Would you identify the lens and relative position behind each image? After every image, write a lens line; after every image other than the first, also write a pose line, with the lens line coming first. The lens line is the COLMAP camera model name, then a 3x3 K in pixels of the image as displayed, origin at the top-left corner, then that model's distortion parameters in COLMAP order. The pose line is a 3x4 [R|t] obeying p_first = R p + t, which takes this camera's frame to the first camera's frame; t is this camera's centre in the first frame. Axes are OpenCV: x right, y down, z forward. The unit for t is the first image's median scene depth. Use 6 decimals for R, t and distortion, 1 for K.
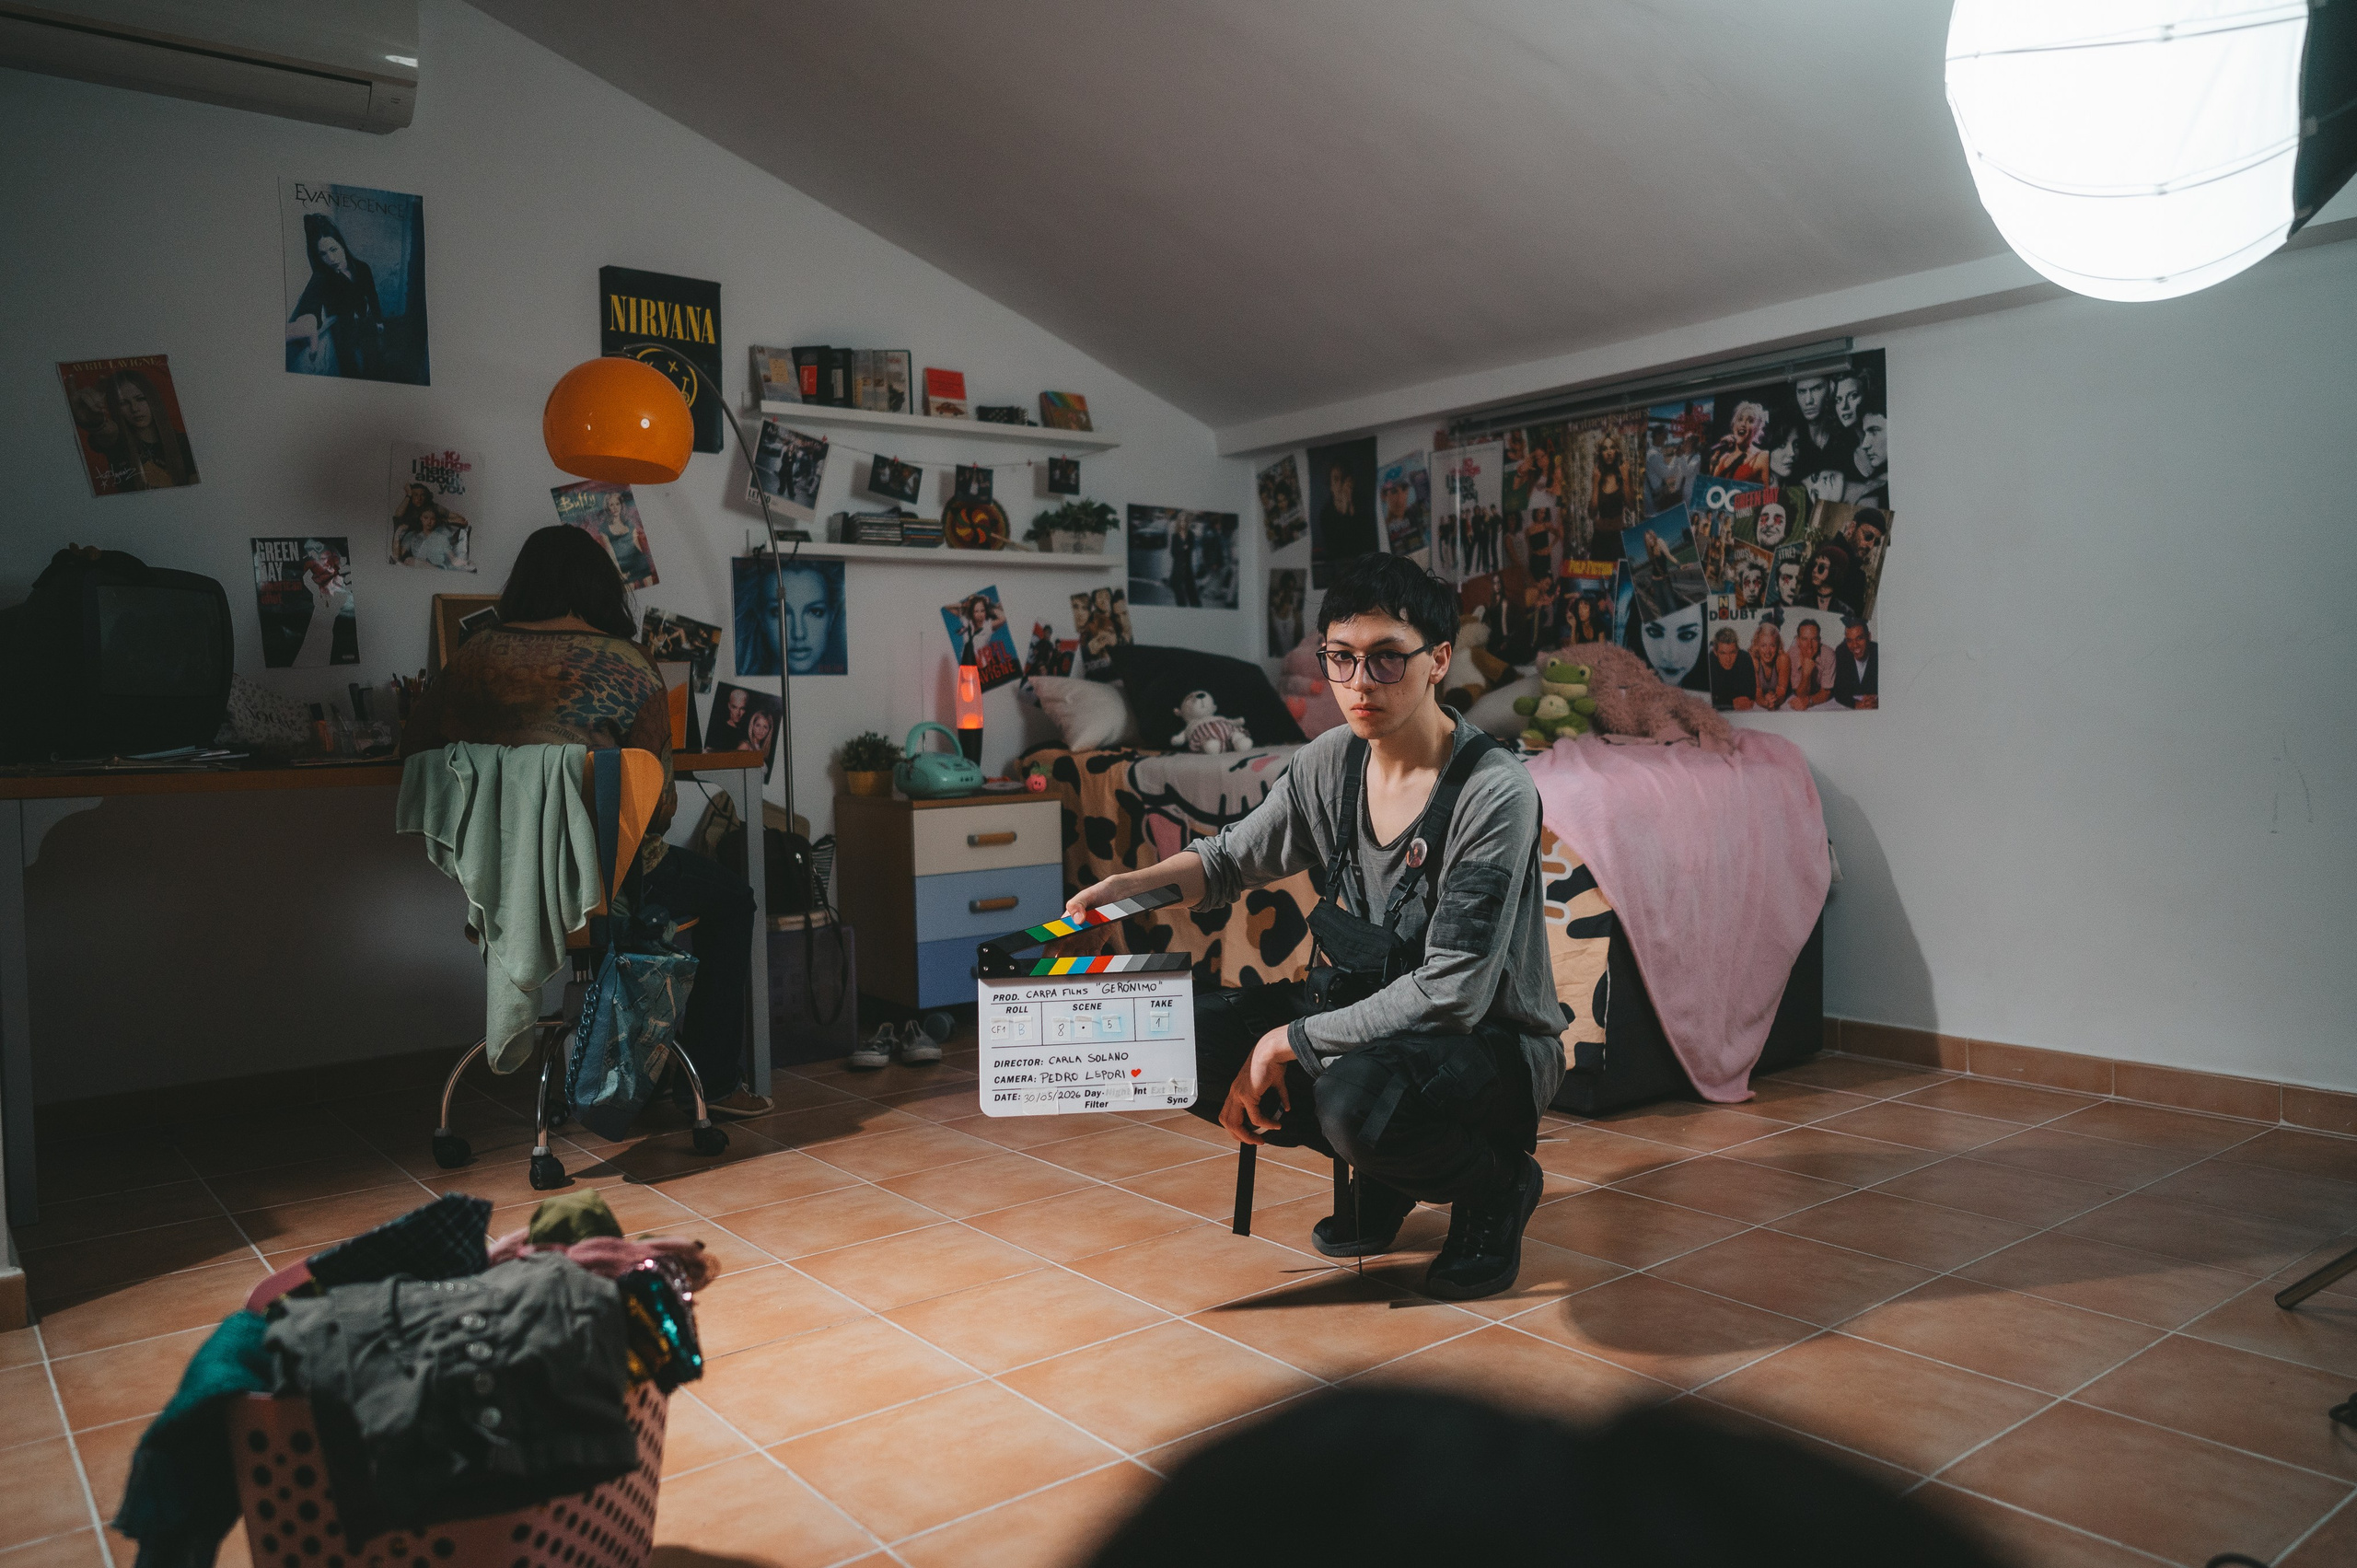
lens RADIAL K [[1544.4, 0, 1180.6], [0, 1544.4, 763.0], [0, 0, 1]] dist [0.003204, 0.000684]
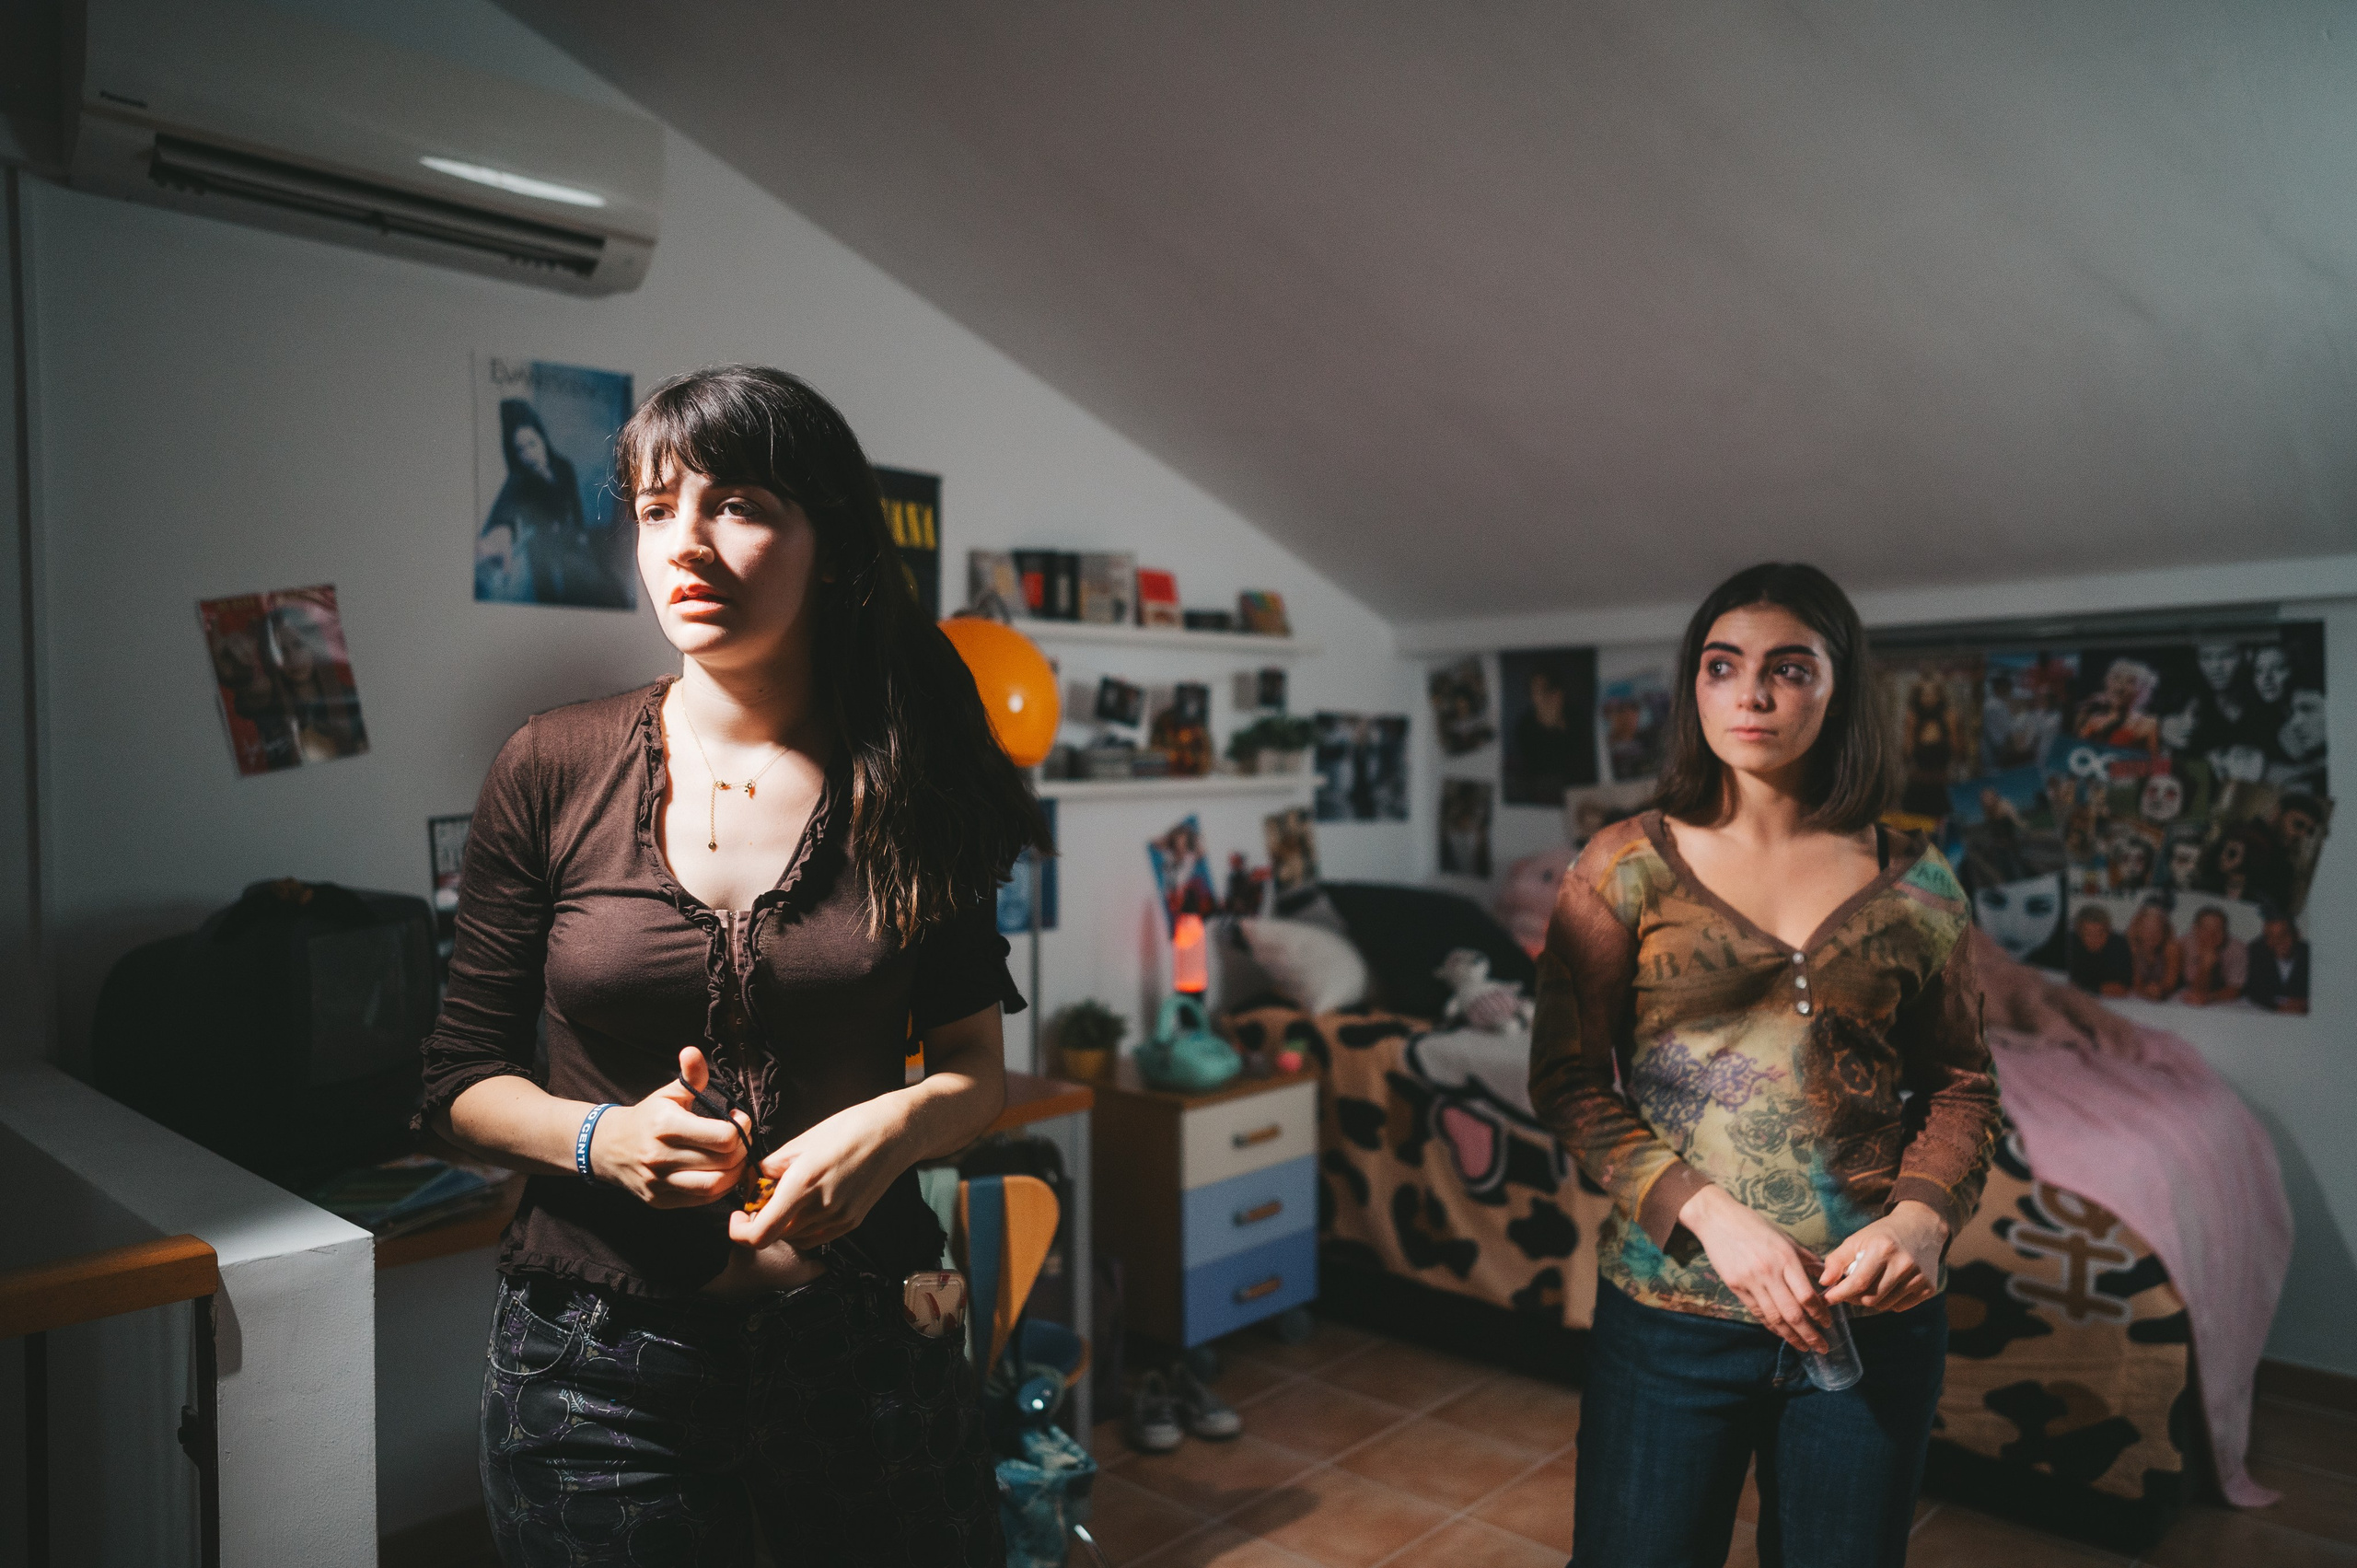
lens RADIAL K [[1544.4, 0, 1175.3], [0, 1544.4, 783.1], [0, 0, 1]] dist [0.003204, 0.000684]
pose [[0.991564, 0.011319, 0.129124, -0.300347], [-0.006858, 0.999366, -0.034944, -0.125320], [-0.129438, 0.033764, 0.991013, 0.174599]]
